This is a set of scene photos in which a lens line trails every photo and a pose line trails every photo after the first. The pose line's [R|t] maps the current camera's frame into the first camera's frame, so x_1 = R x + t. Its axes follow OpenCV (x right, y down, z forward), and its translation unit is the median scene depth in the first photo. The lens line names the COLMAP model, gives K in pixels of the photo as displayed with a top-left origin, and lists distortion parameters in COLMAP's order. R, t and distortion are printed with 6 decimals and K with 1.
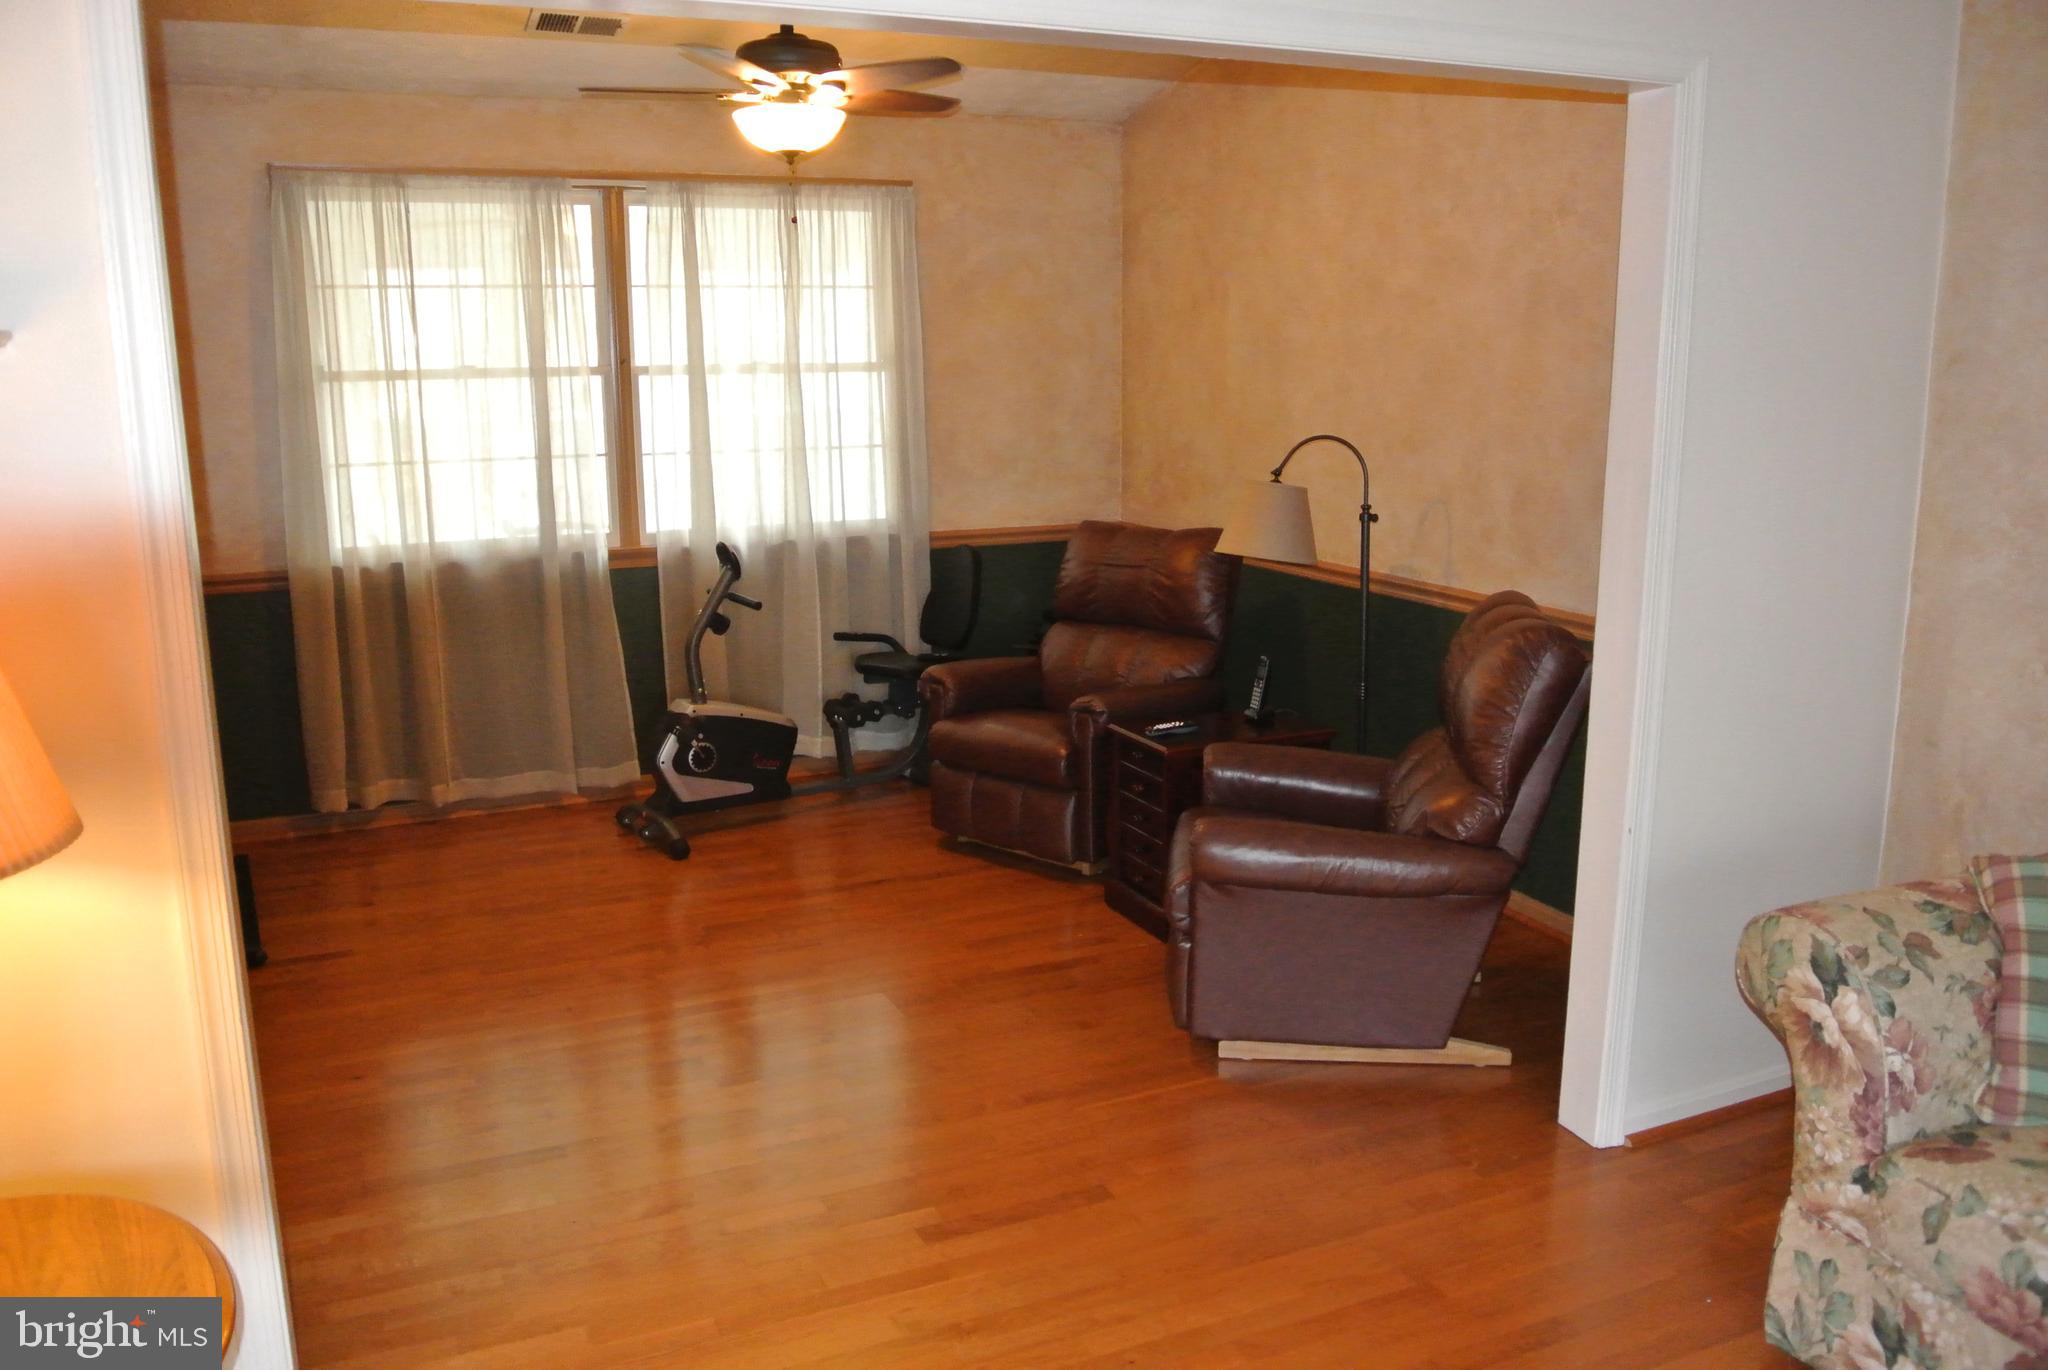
lens RADIAL K [[1571.1, 0, 1021.0], [0, 1571.1, 681.6], [0, 0, 1]] dist [-0.096172, 0.051715]
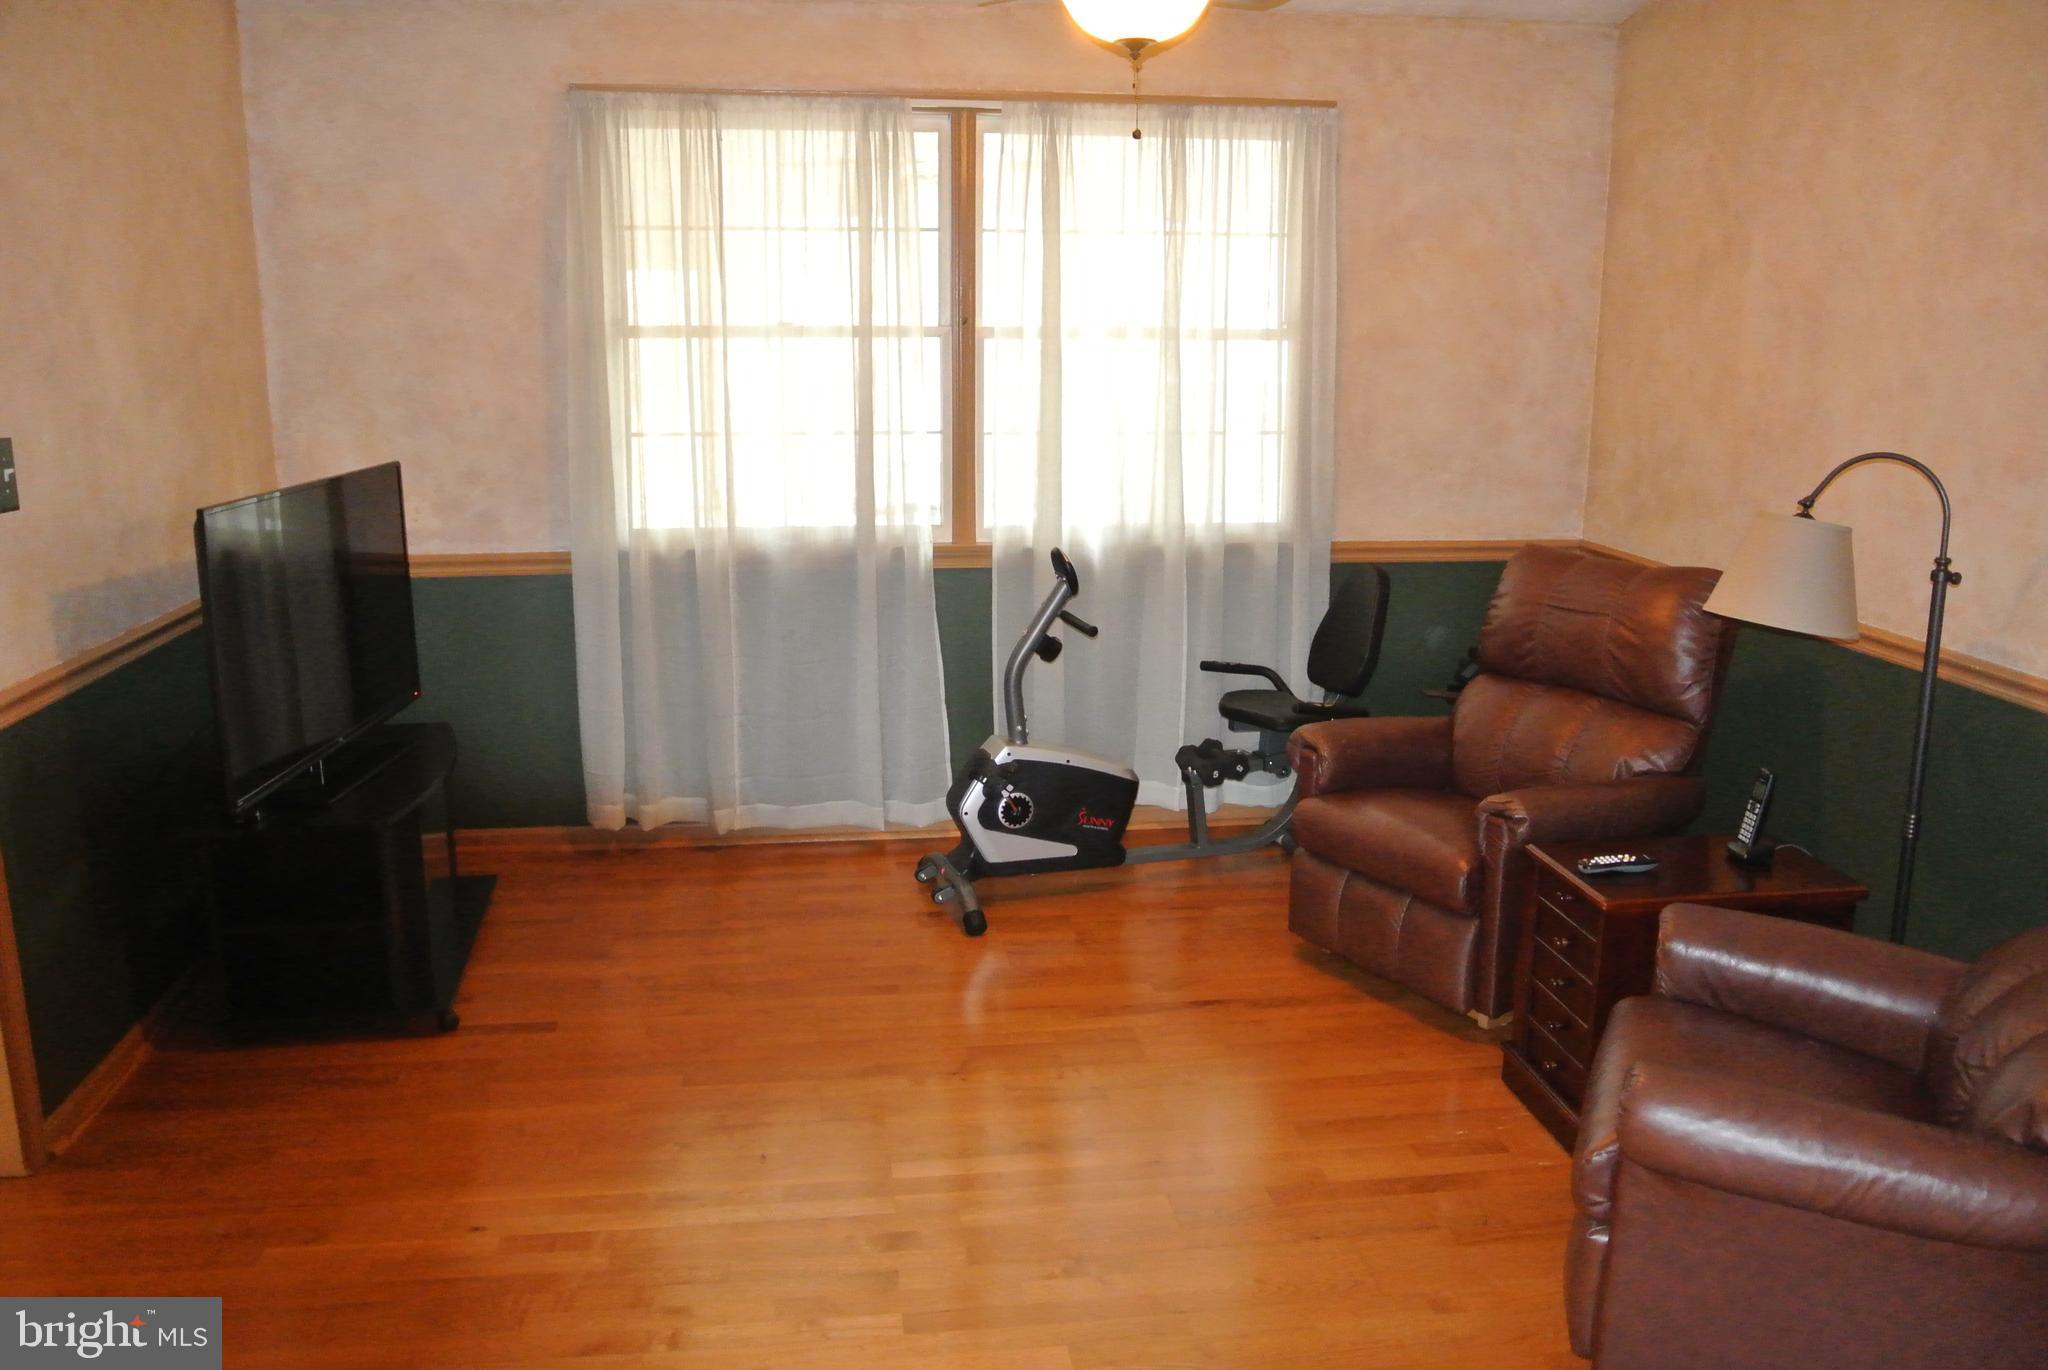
lens RADIAL K [[1571.1, 0, 1021.0], [0, 1571.1, 681.6], [0, 0, 1]] dist [-0.096172, 0.051715]
pose [[0.956126, 0.079009, -0.282101, 0.024401], [-0.072497, 0.996807, 0.033464, -0.045364], [0.283844, -0.011545, 0.958801, 0.212842]]
